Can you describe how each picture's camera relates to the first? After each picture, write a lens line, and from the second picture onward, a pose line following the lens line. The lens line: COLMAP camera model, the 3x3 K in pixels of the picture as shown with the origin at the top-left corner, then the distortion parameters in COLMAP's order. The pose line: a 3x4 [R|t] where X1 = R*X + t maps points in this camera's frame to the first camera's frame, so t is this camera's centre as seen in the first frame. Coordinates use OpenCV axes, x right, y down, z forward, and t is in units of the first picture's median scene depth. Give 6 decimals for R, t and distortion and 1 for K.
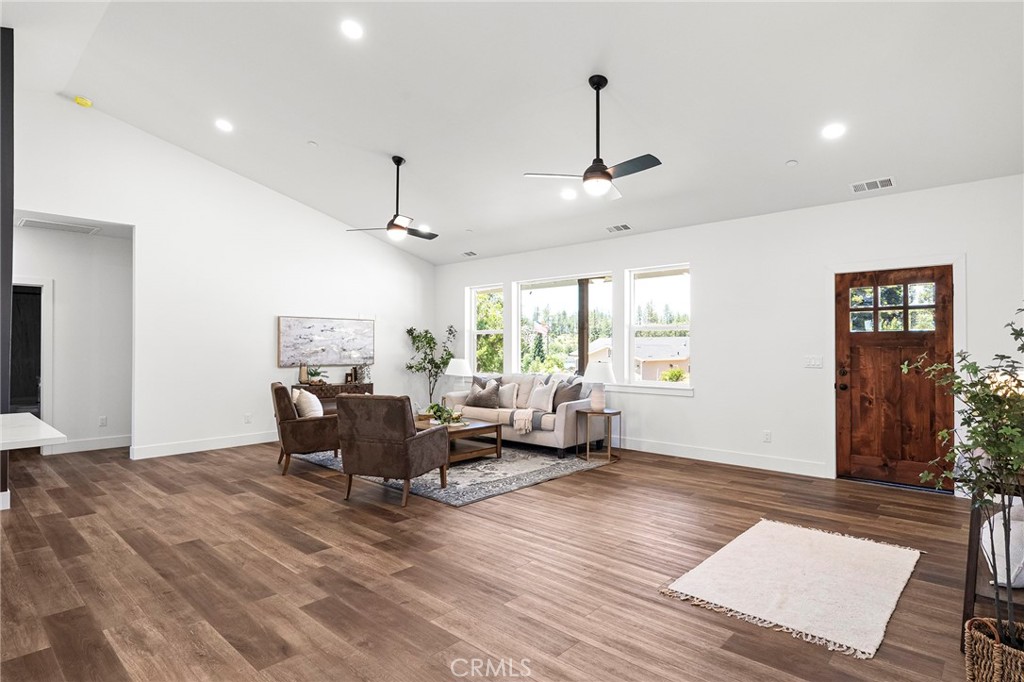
lens RADIAL K [[549.2, 0, 512.0], [0, 549.2, 341.0], [0, 0, 1]] dist [0.001140, 0.000415]
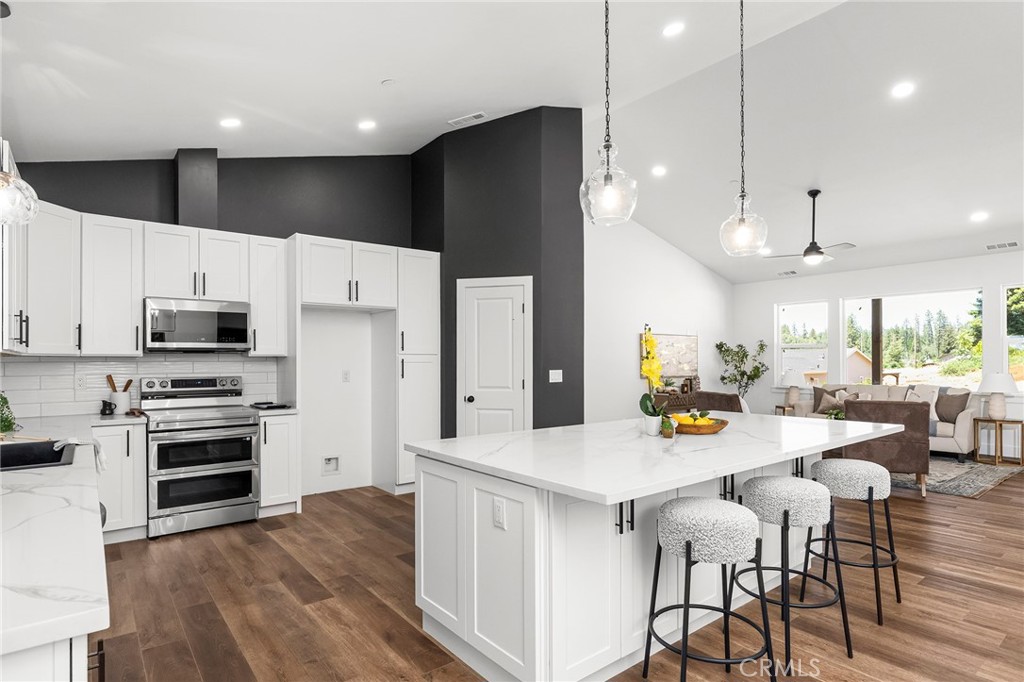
lens RADIAL K [[540.3, 0, 510.5], [0, 540.3, 368.8], [0, 0, 1]] dist [-0.003855, -0.000490]
pose [[0.987946, -0.000225, -0.154801, -0.517281], [0.004328, 0.999648, 0.026169, -0.002767], [0.154741, -0.026524, 0.987599, -0.152565]]
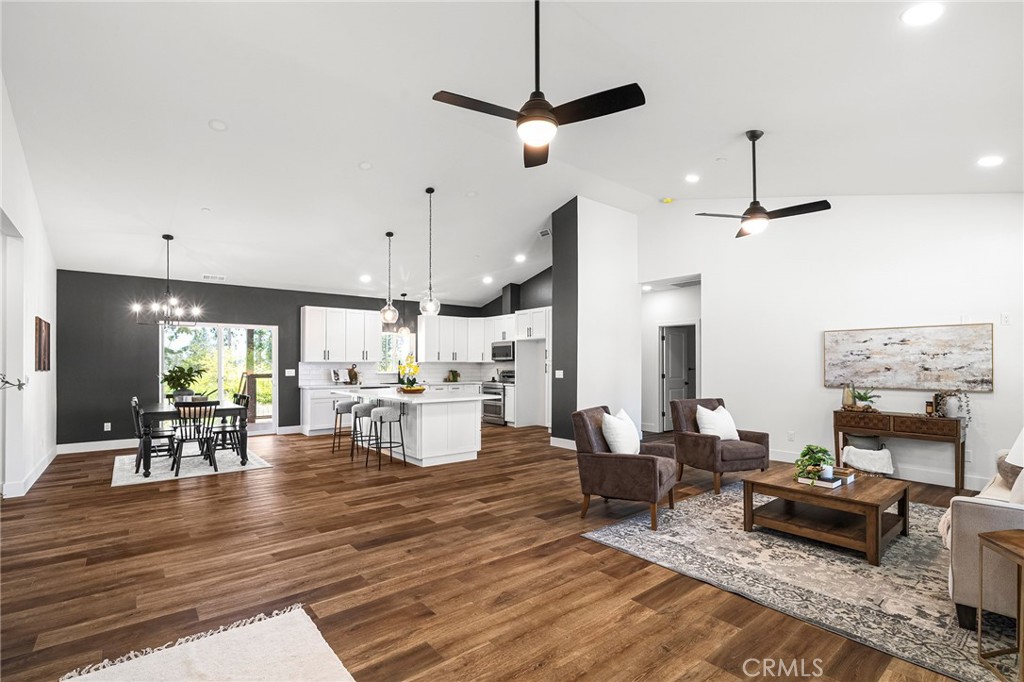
lens RADIAL K [[469.6, 0, 511.0], [0, 469.6, 360.0], [0, 0, 1]] dist [0.003545, 0.000926]
pose [[-0.144238, -0.008094, -0.989510, 0.424929], [0.011655, 0.999883, -0.009878, 0.004360], [0.989474, -0.012958, -0.144127, 0.593732]]
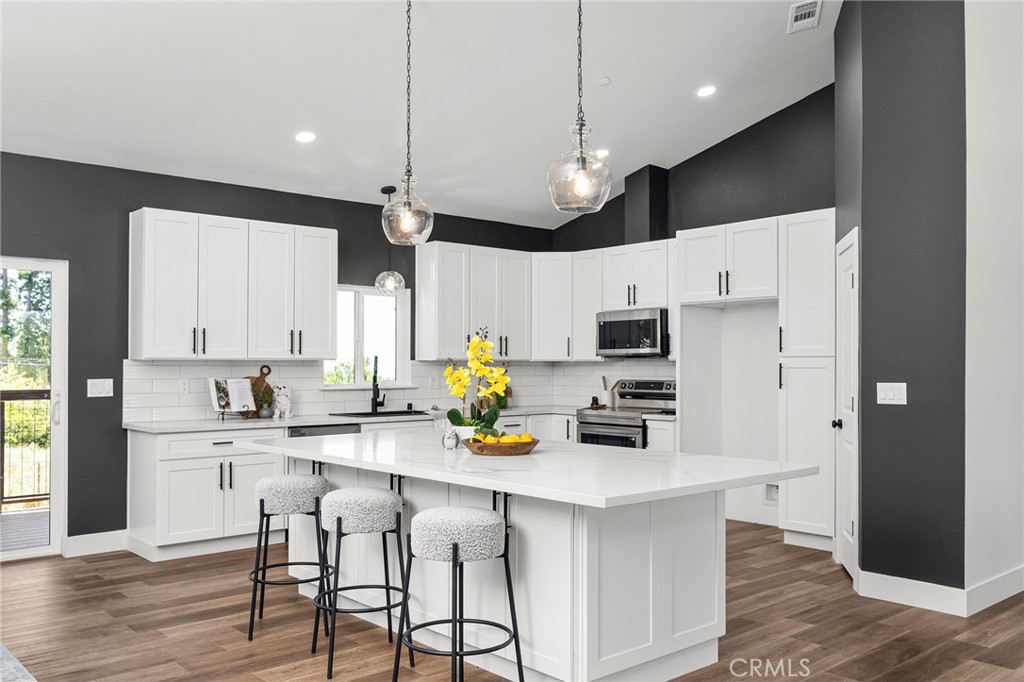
lens RADIAL K [[864.2, 0, 512.0], [0, 864.2, 341.0], [0, 0, 1]] dist [-0.002183, -0.007370]
pose [[-0.104166, -0.027246, -0.994187, 0.095974], [0.011437, 0.999526, -0.028591, 0.001653], [0.994494, -0.014349, -0.103805, 0.338642]]
